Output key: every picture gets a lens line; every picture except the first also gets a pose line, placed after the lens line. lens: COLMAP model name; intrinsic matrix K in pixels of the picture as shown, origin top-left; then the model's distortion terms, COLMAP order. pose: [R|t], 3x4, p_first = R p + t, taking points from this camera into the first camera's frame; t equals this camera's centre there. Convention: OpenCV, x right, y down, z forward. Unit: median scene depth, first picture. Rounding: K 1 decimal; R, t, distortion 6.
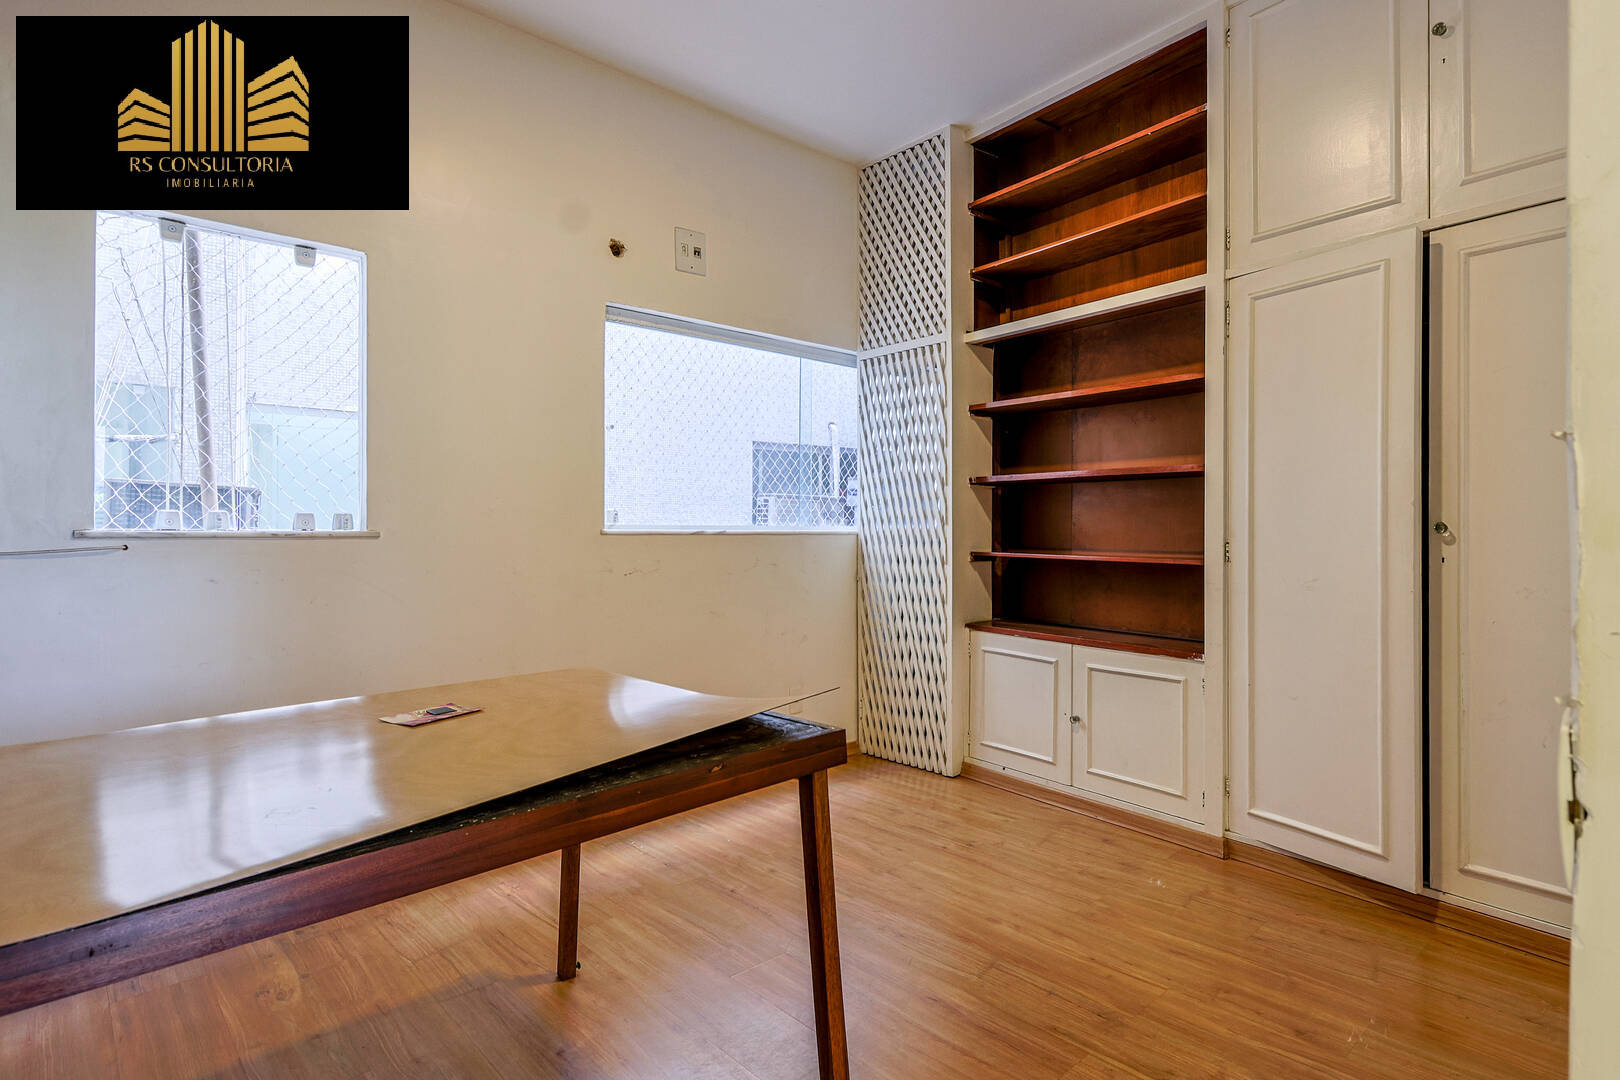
lens RADIAL K [[833.2, 0, 828.6], [0, 833.2, 532.3], [0, 0, 1]] dist [-0.003658, 0.001287]
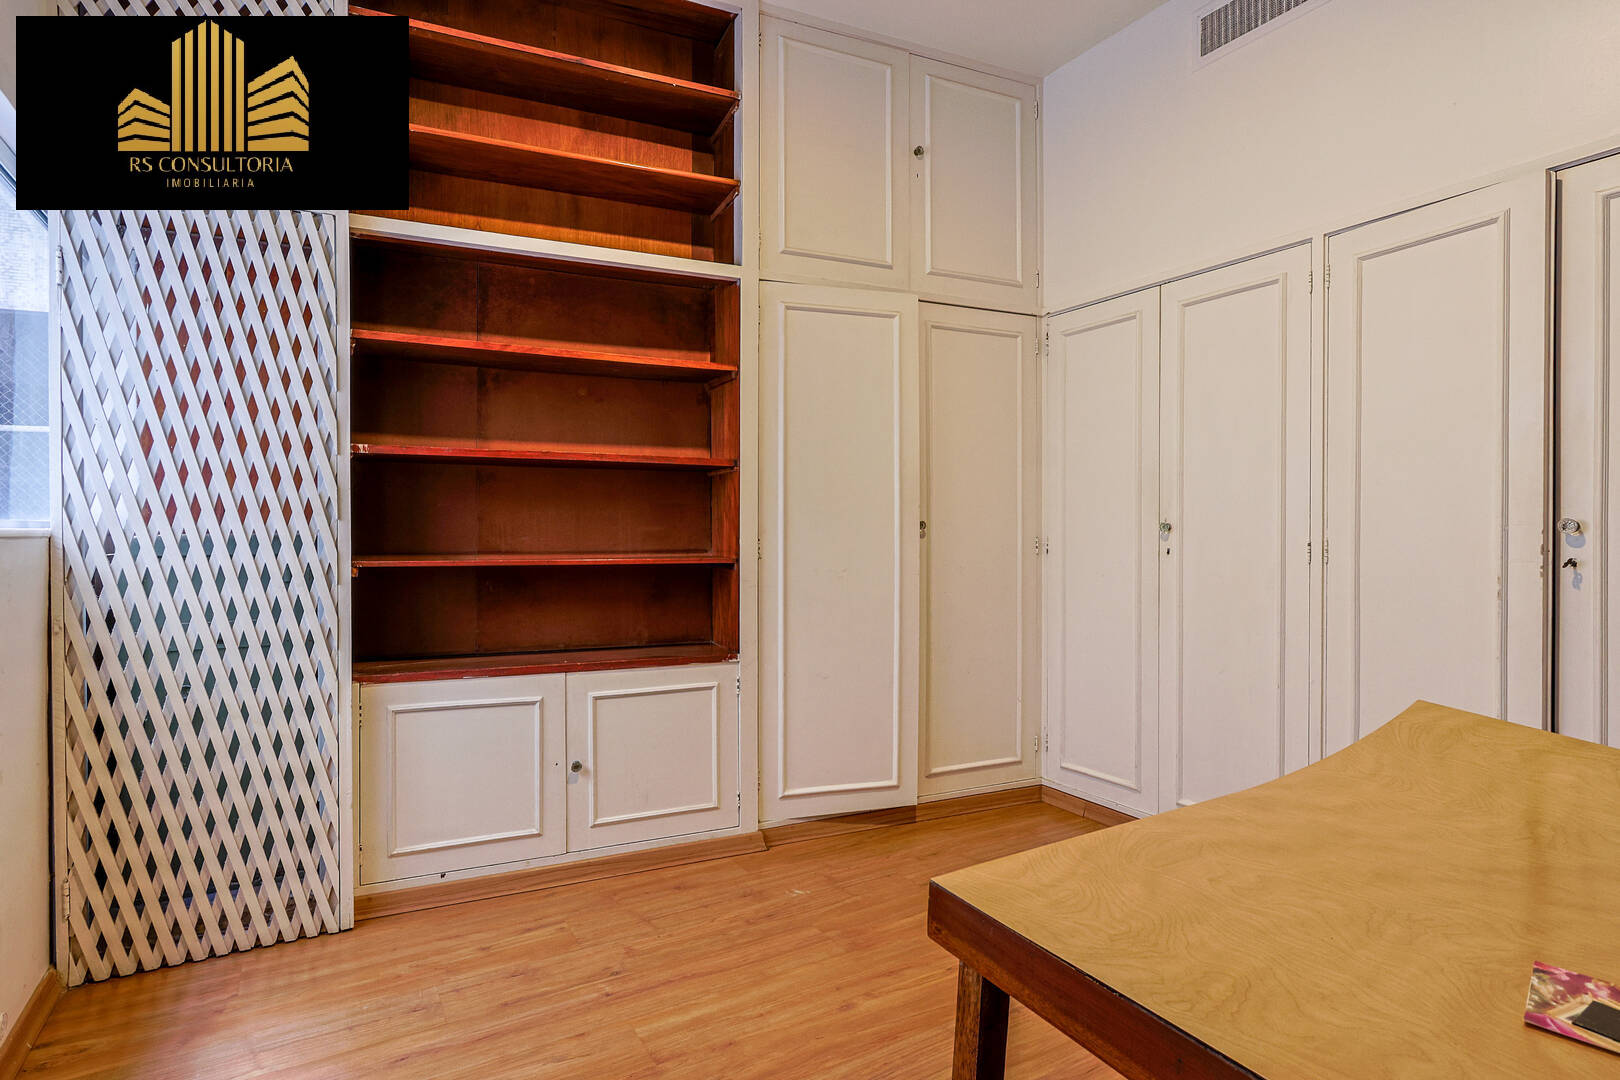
lens RADIAL K [[833.2, 0, 828.6], [0, 833.2, 532.3], [0, 0, 1]] dist [-0.003658, 0.001287]
pose [[0.221133, -0.006519, 0.975222, -0.456224], [0.001437, 0.999979, 0.006359, -0.002458], [-0.975243, -0.000005, 0.221138, 0.639567]]
